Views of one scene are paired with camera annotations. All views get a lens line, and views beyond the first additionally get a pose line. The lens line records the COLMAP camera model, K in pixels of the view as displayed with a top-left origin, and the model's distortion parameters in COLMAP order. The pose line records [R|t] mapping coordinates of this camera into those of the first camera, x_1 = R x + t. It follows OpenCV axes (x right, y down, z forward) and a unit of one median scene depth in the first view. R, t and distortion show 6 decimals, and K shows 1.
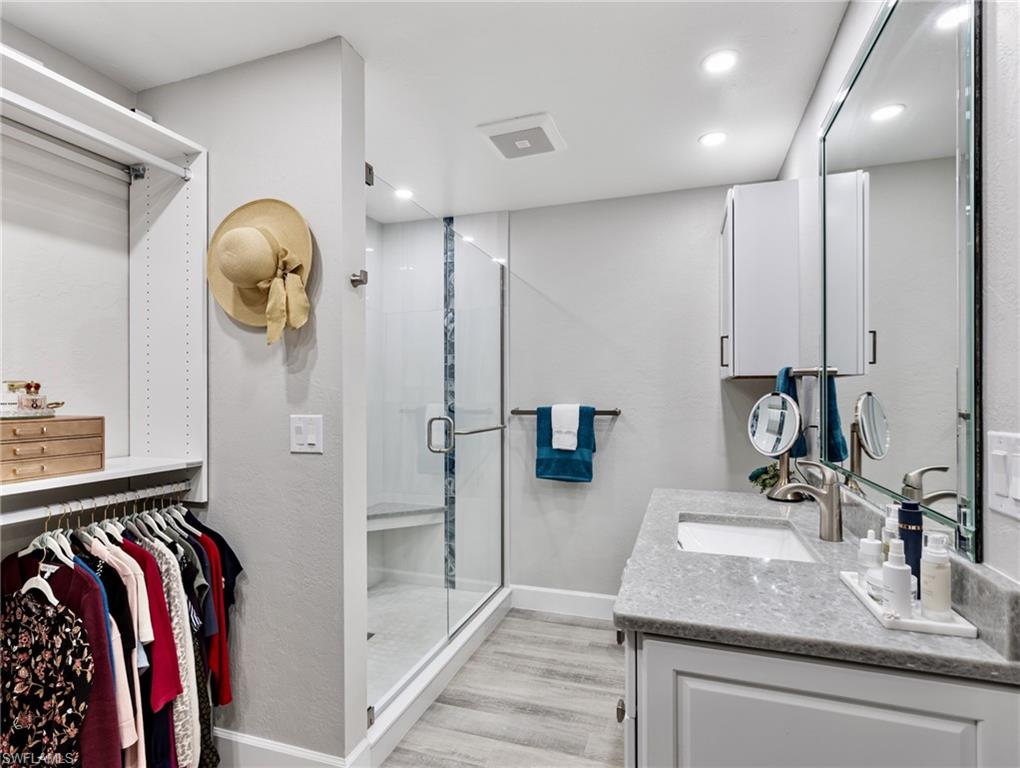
lens RADIAL K [[518.6, 0, 517.8], [0, 518.6, 394.3], [0, 0, 1]] dist [0.008190, -0.002467]
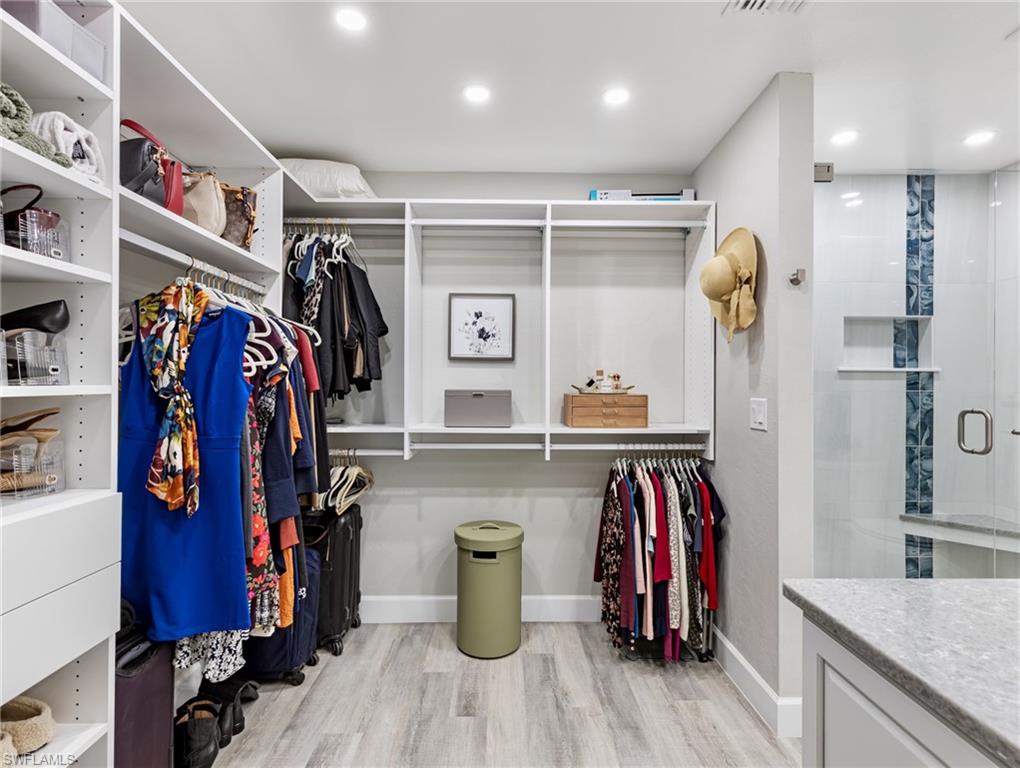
lens RADIAL K [[518.6, 0, 510.5], [0, 518.6, 382.5], [0, 0, 1]] dist [0.008190, -0.002467]
pose [[0.327517, 0.001044, -0.944845, 0.574007], [-0.002503, 0.999997, 0.000237, 0.004322], [0.944842, 0.002288, 0.327518, 0.059372]]
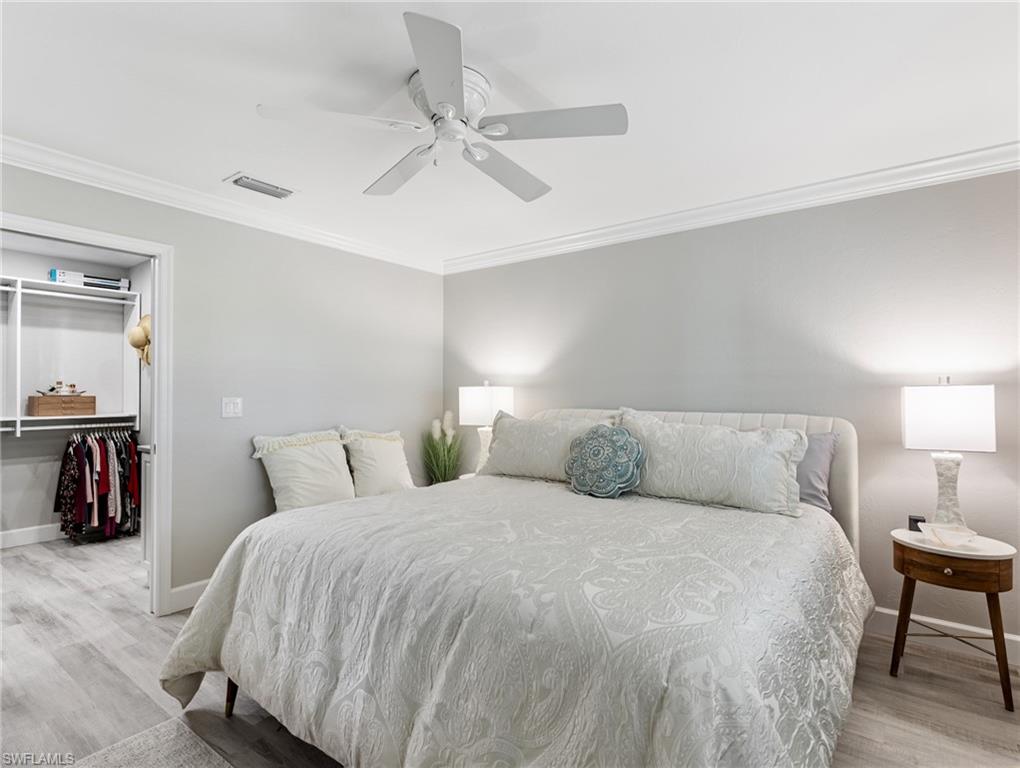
lens RADIAL K [[518.6, 0, 513.3], [0, 518.6, 387.8], [0, 0, 1]] dist [0.008190, -0.002467]
pose [[0.949269, 0.002995, -0.314450, 2.199605], [-0.003513, 0.999993, -0.001082, -0.007462], [0.314445, 0.002132, 0.949273, -0.960805]]
